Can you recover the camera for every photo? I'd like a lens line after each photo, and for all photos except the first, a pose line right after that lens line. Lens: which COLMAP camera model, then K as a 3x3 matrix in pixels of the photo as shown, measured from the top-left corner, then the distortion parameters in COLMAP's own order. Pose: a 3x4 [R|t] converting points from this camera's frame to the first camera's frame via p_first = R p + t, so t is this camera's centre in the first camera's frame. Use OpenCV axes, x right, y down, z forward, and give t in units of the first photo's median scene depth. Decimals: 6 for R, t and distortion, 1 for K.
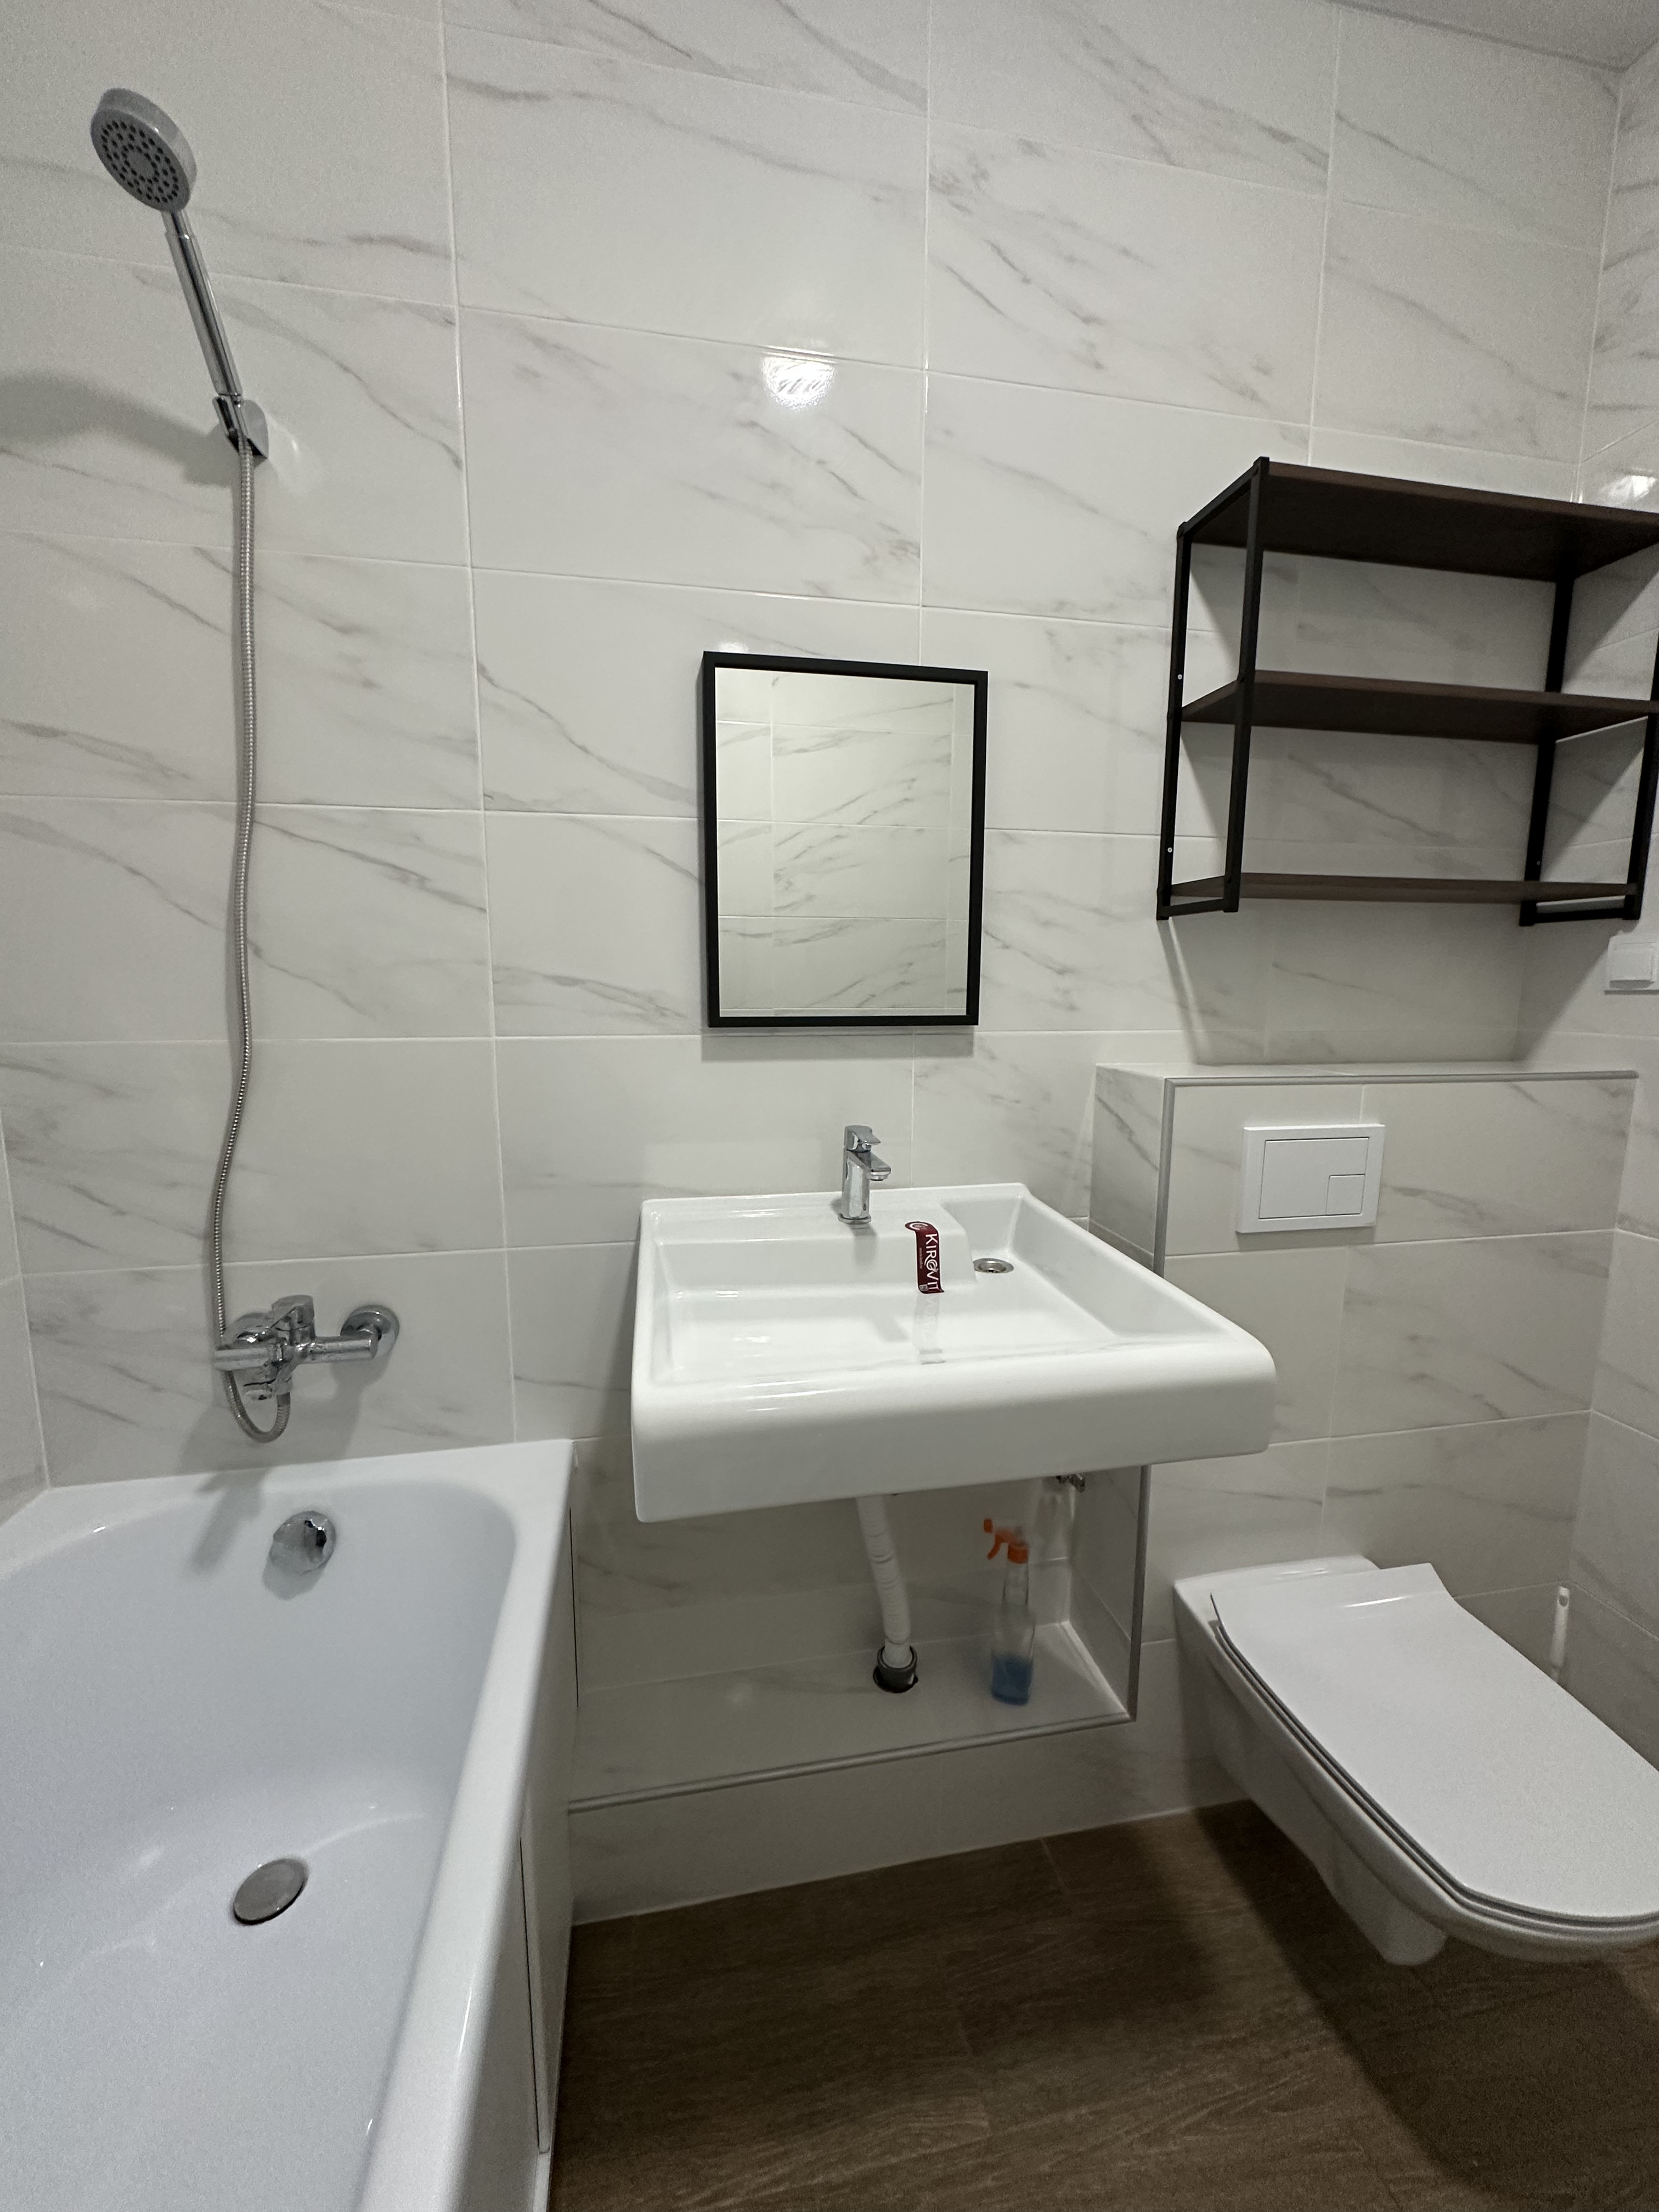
lens RADIAL K [[878.1, 0, 829.0], [0, 878.1, 1105.9], [0, 0, 1]] dist [-0.003463, 0.000781]
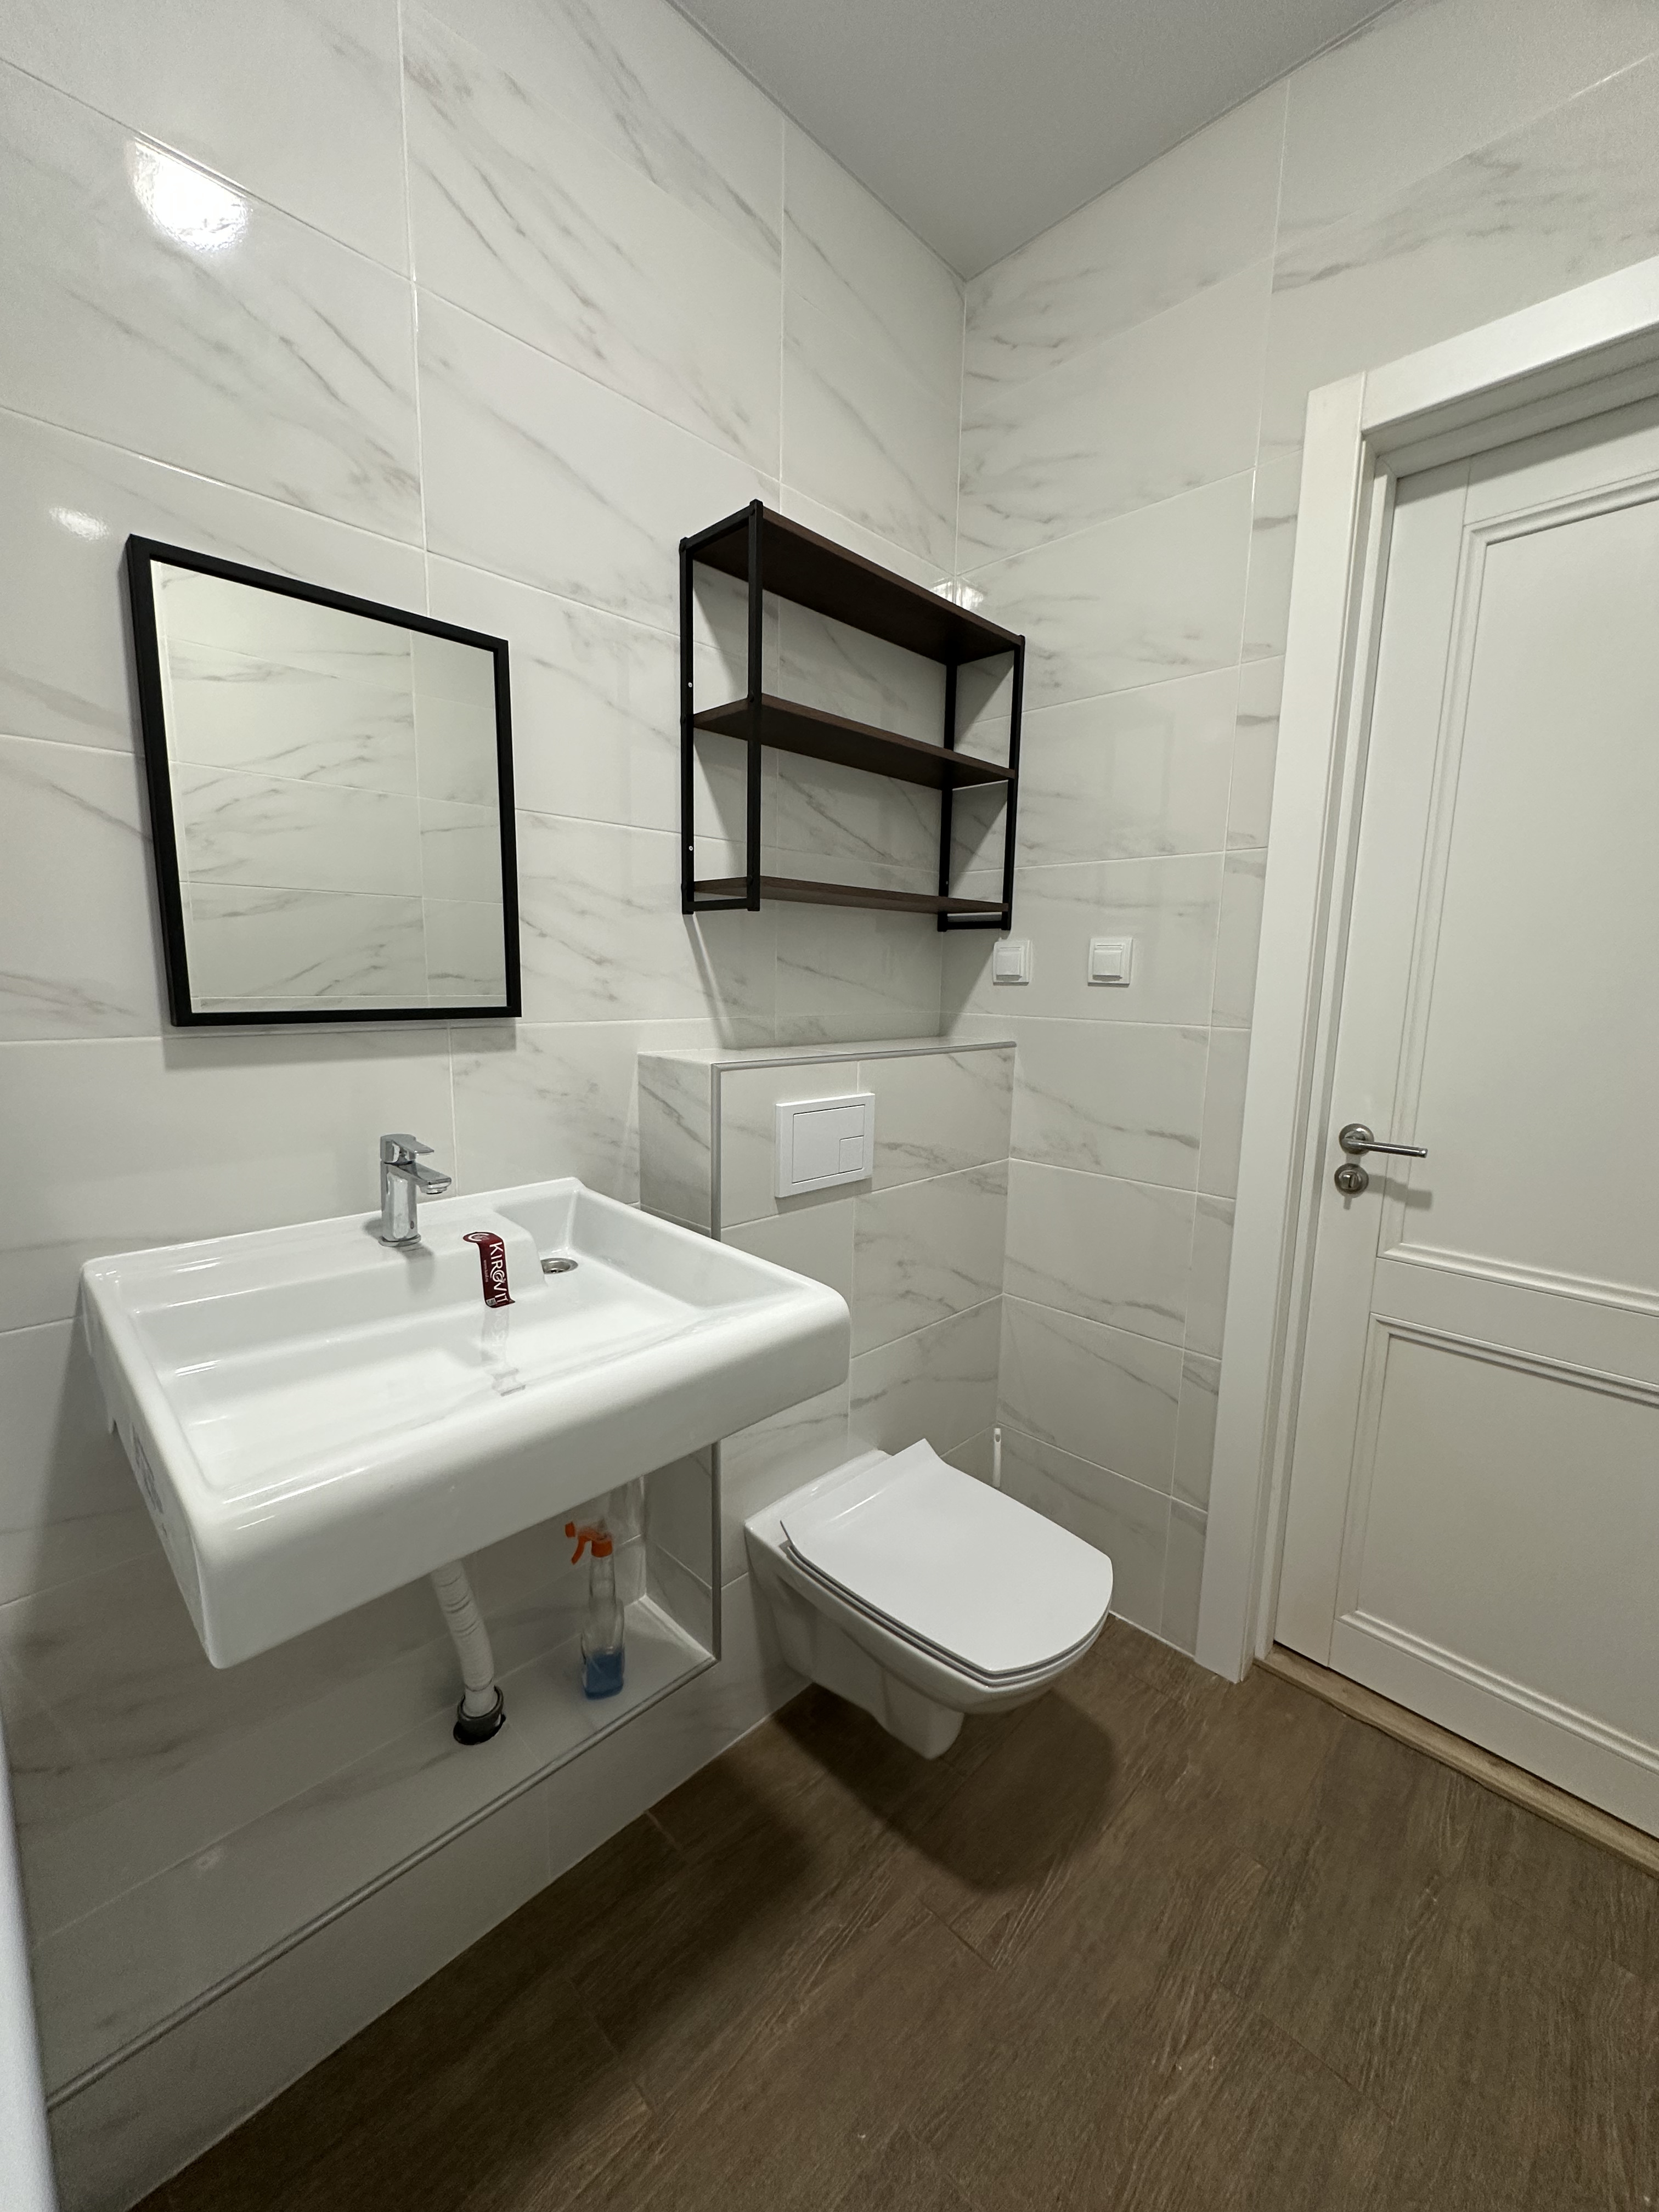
lens RADIAL K [[878.1, 0, 829.7], [0, 878.1, 1106.7], [0, 0, 1]] dist [-0.003463, 0.000781]
pose [[0.826814, -0.075666, 0.557363, -0.097447], [0.065307, 0.997123, 0.038488, -0.011006], [-0.558672, 0.004577, 0.829376, 0.030021]]
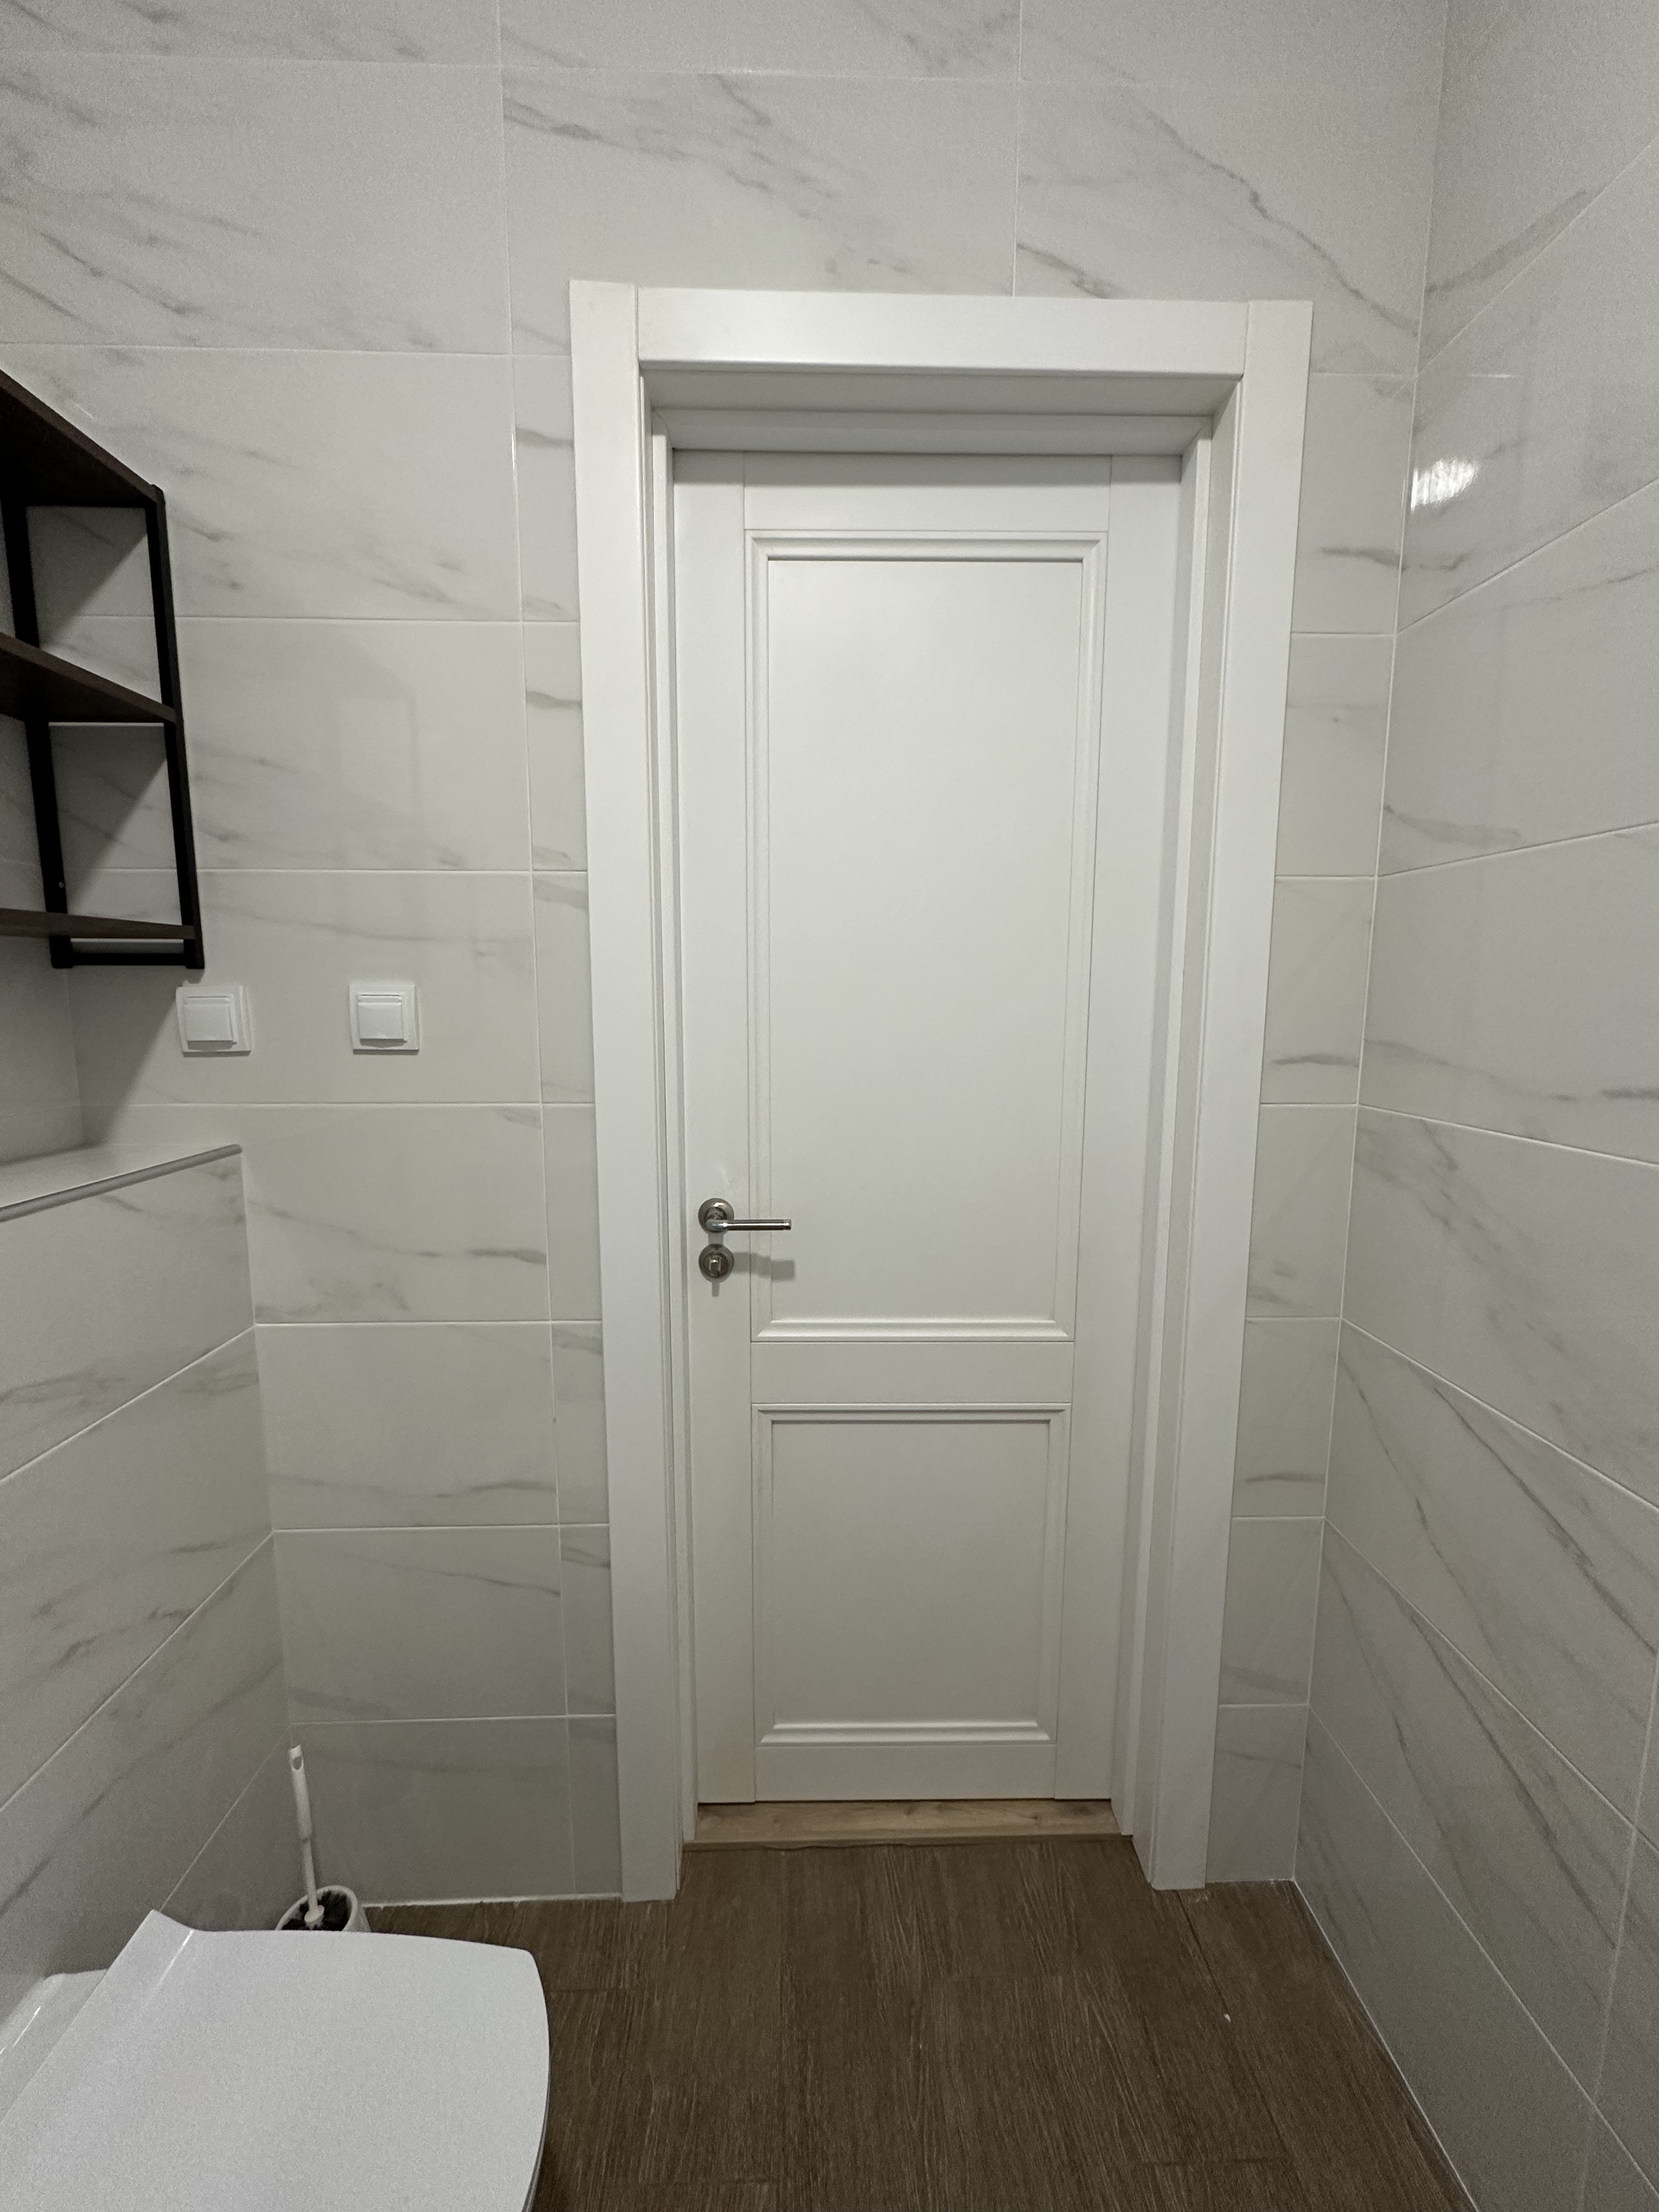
lens RADIAL K [[878.1, 0, 831.8], [0, 878.1, 1108.5], [0, 0, 1]] dist [-0.003463, 0.000781]
pose [[0.163218, -0.132853, 0.977604, 0.196477], [0.137077, 0.984335, 0.110882, -0.100026], [-0.977021, 0.115909, 0.178872, 0.299927]]
